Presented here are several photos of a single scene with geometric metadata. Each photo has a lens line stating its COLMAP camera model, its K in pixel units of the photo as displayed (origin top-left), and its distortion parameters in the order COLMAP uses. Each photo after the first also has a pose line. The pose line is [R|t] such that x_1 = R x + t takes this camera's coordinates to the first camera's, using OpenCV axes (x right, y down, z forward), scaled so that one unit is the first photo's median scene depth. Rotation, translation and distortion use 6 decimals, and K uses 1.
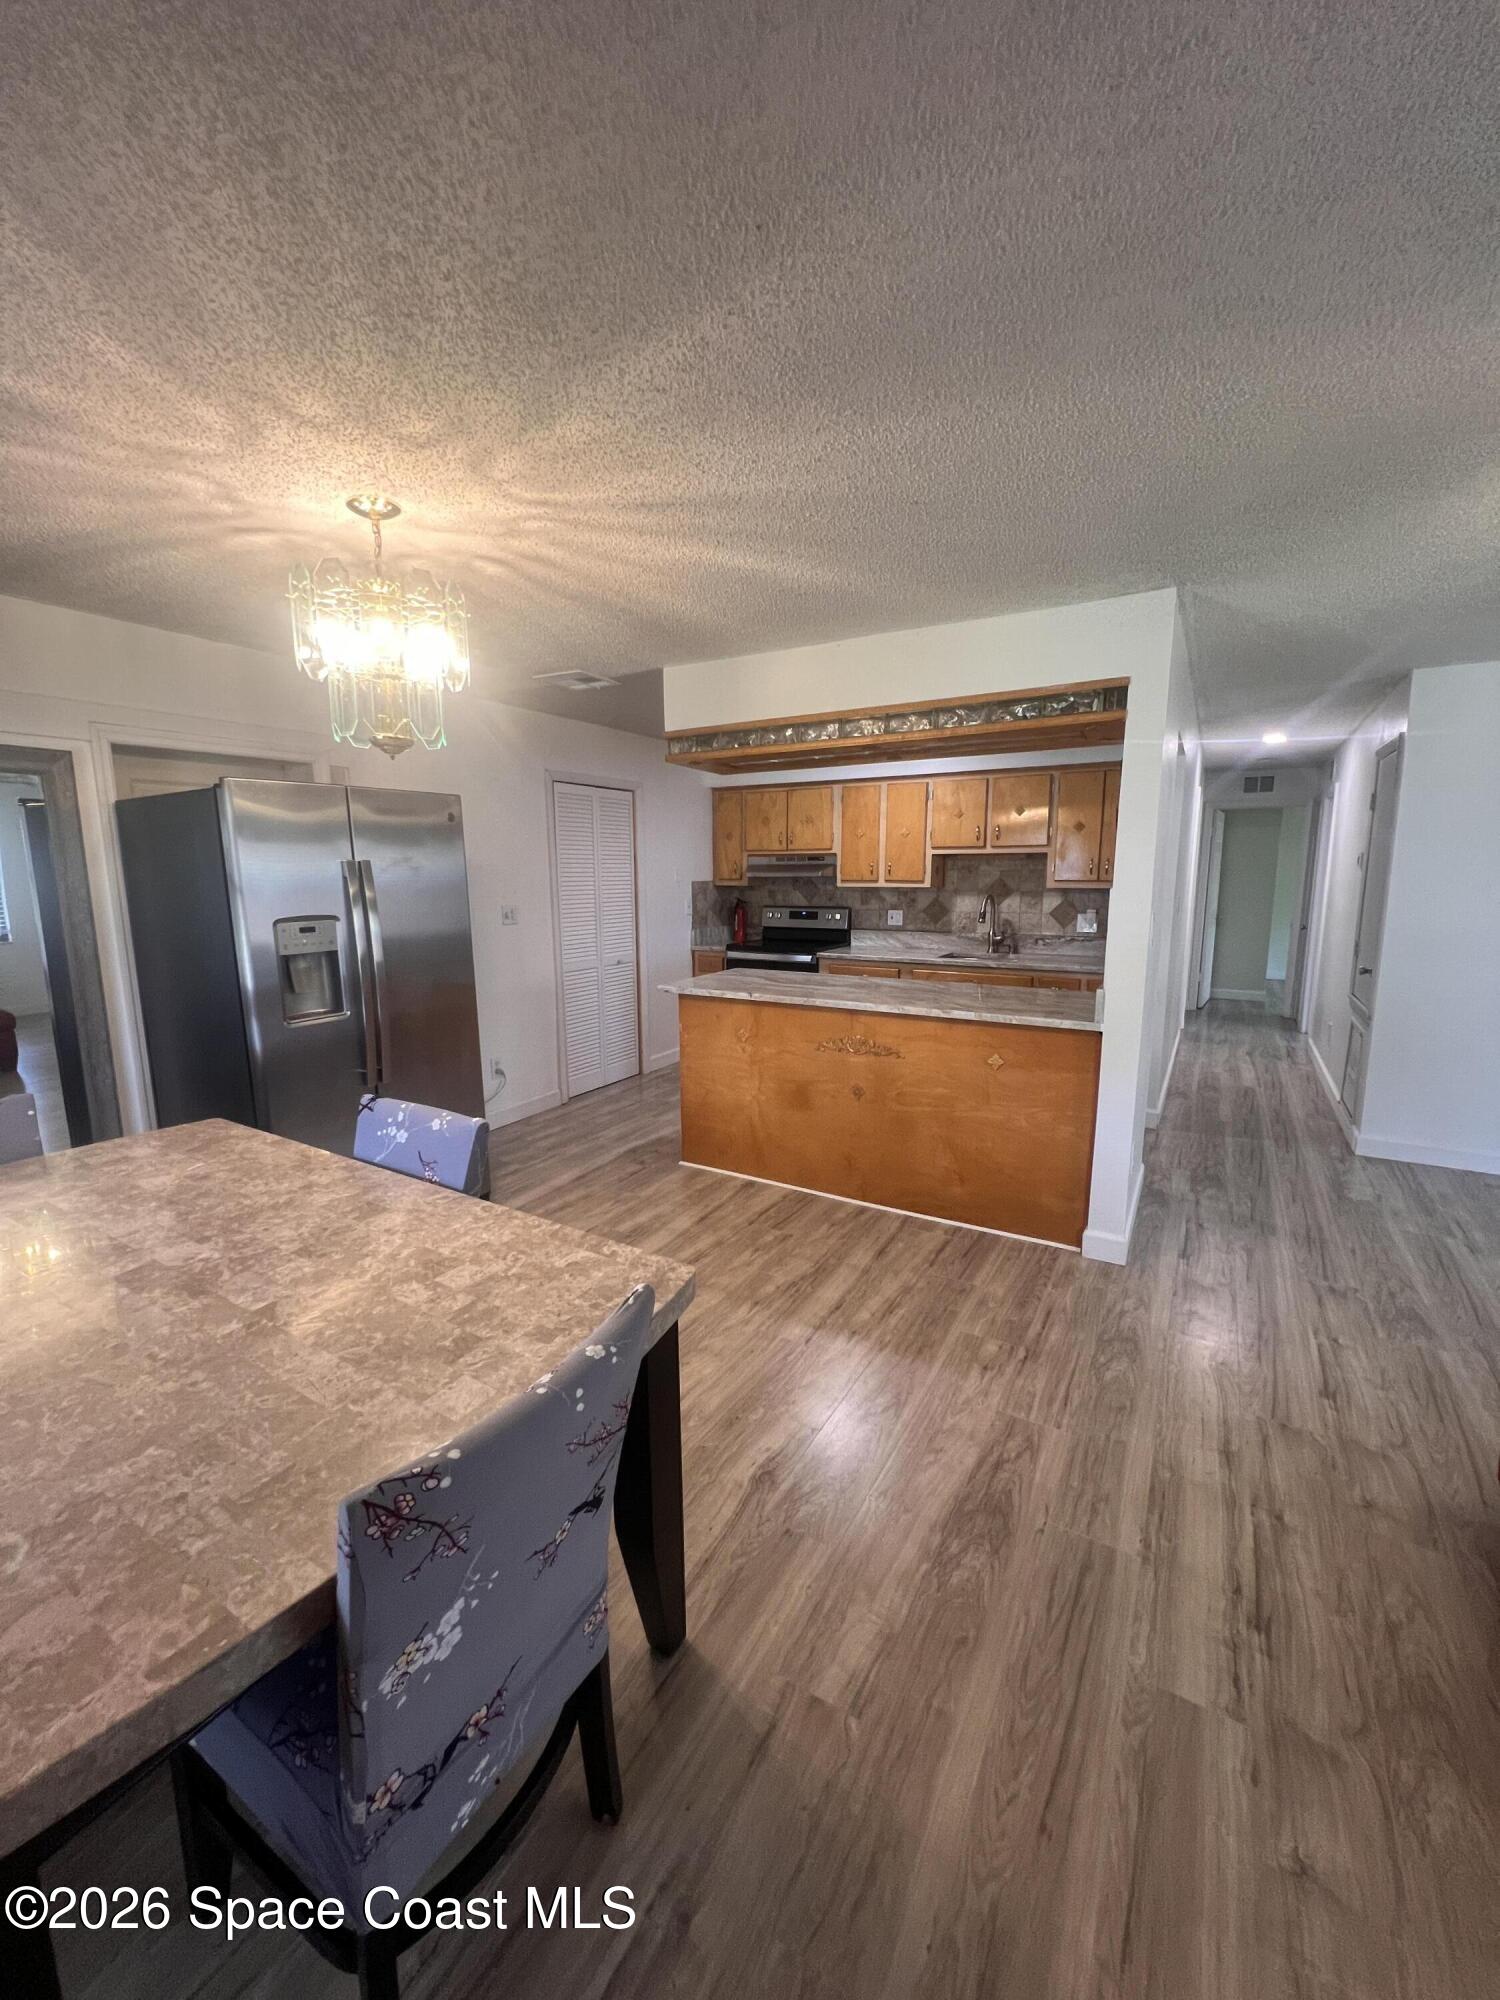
lens RADIAL K [[799.7, 0, 750.8], [0, 799.7, 996.2], [0, 0, 1]] dist [-0.002553, 0.001041]
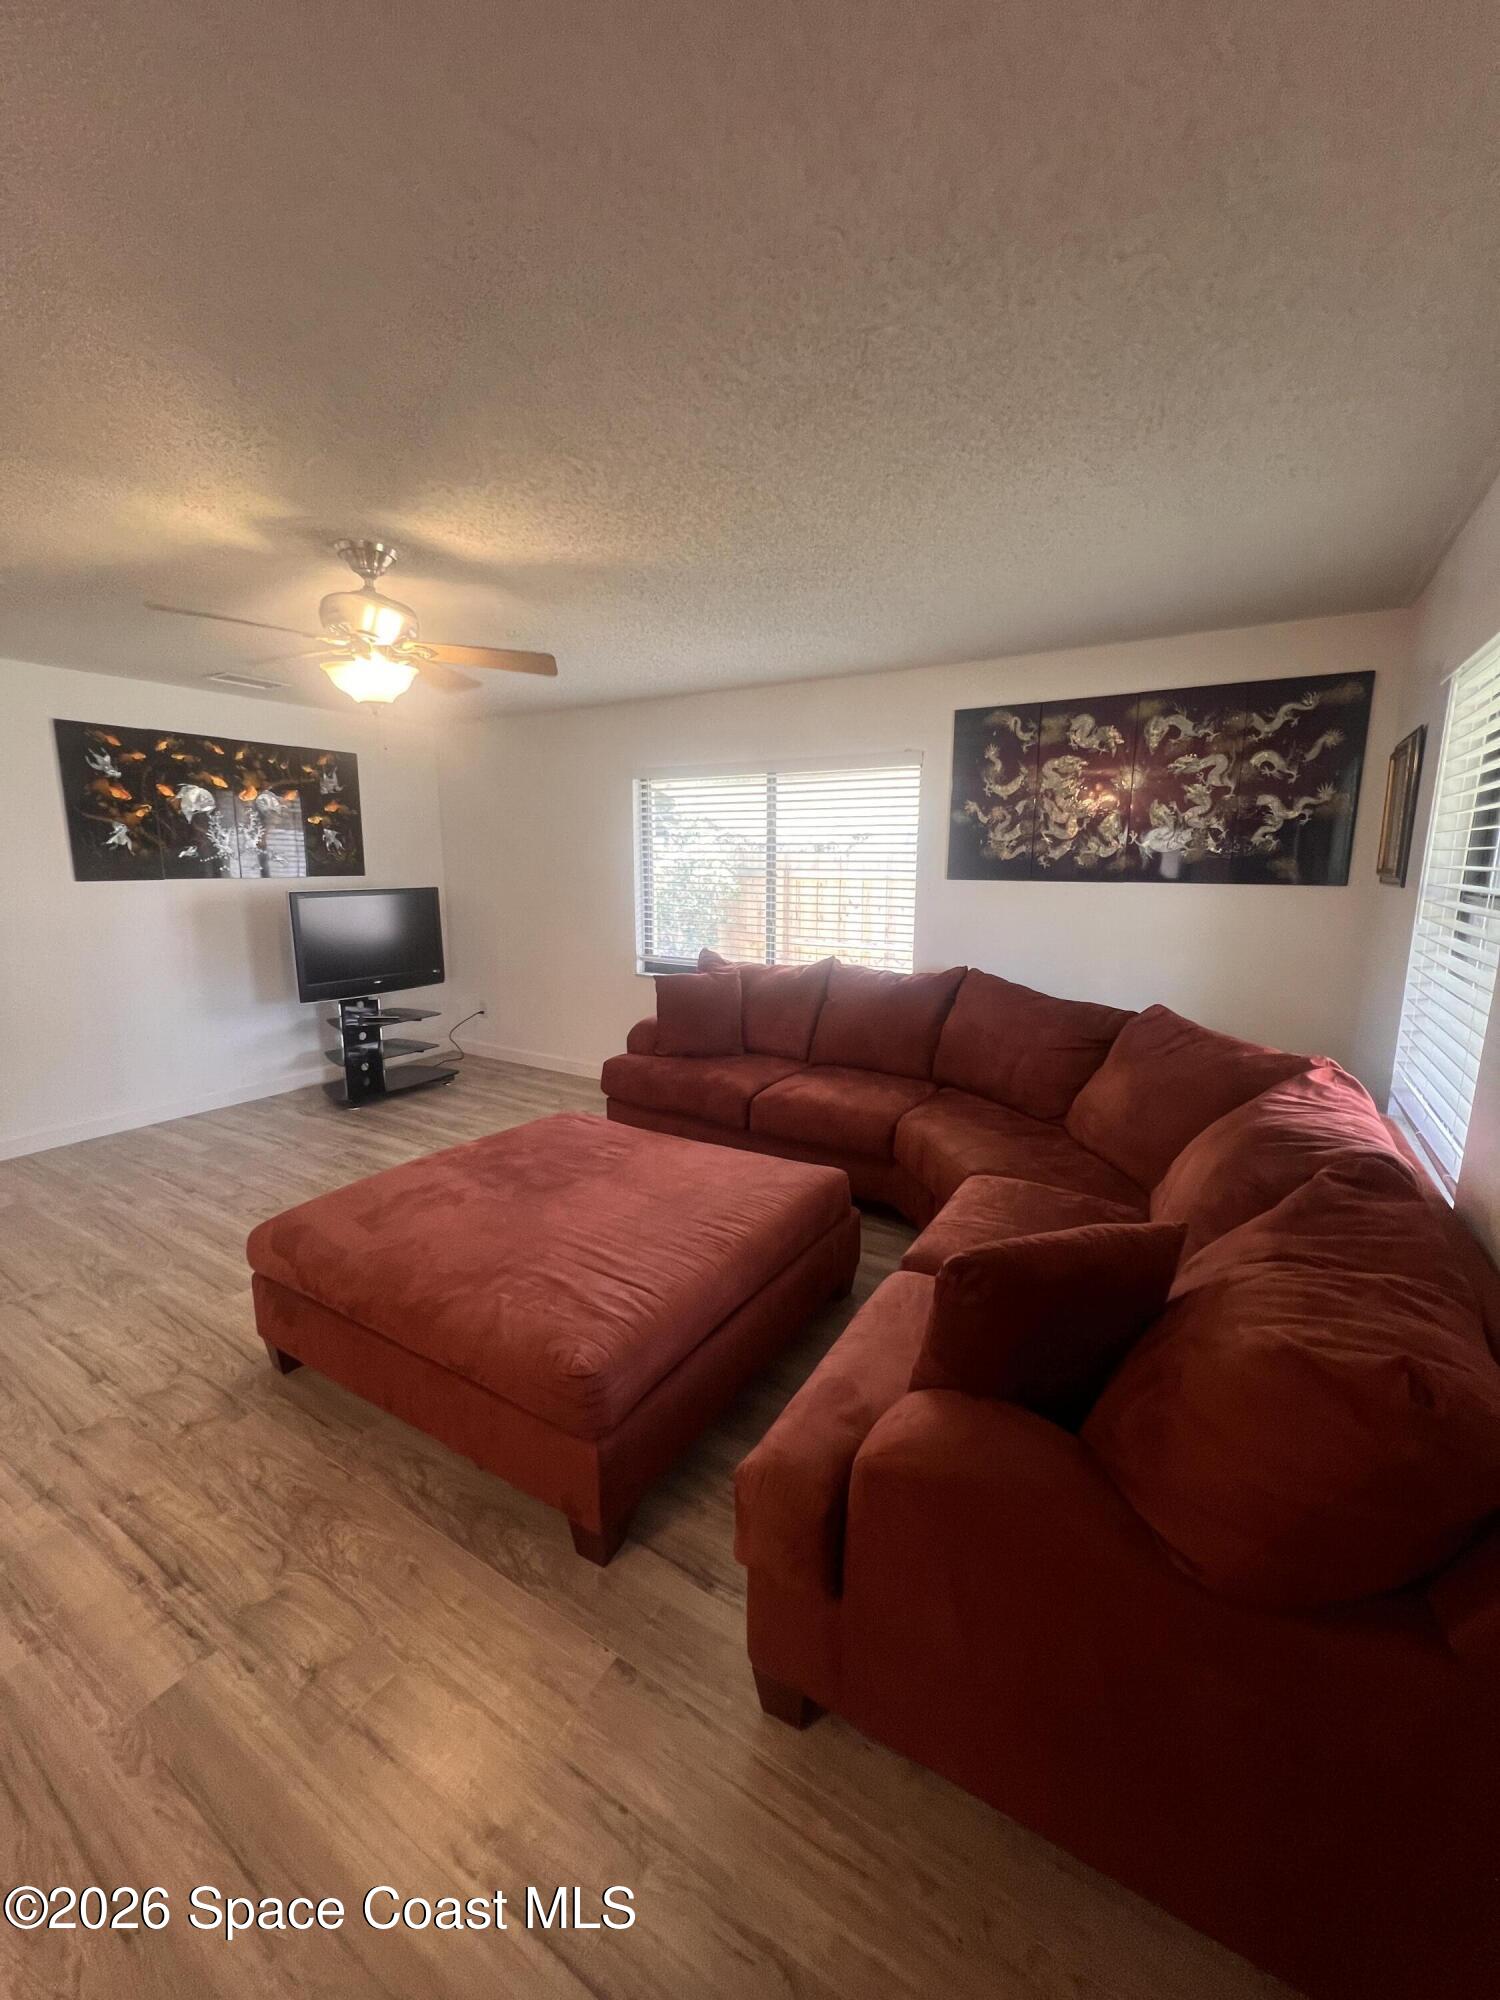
lens RADIAL K [[799.7, 0, 749.1], [0, 799.7, 999.7], [0, 0, 1]] dist [-0.002553, 0.001041]
pose [[0.023300, -0.172610, 0.984715, -0.188666], [0.156731, 0.973433, 0.166924, -0.009380], [-0.987366, 0.150446, 0.049734, 0.068364]]
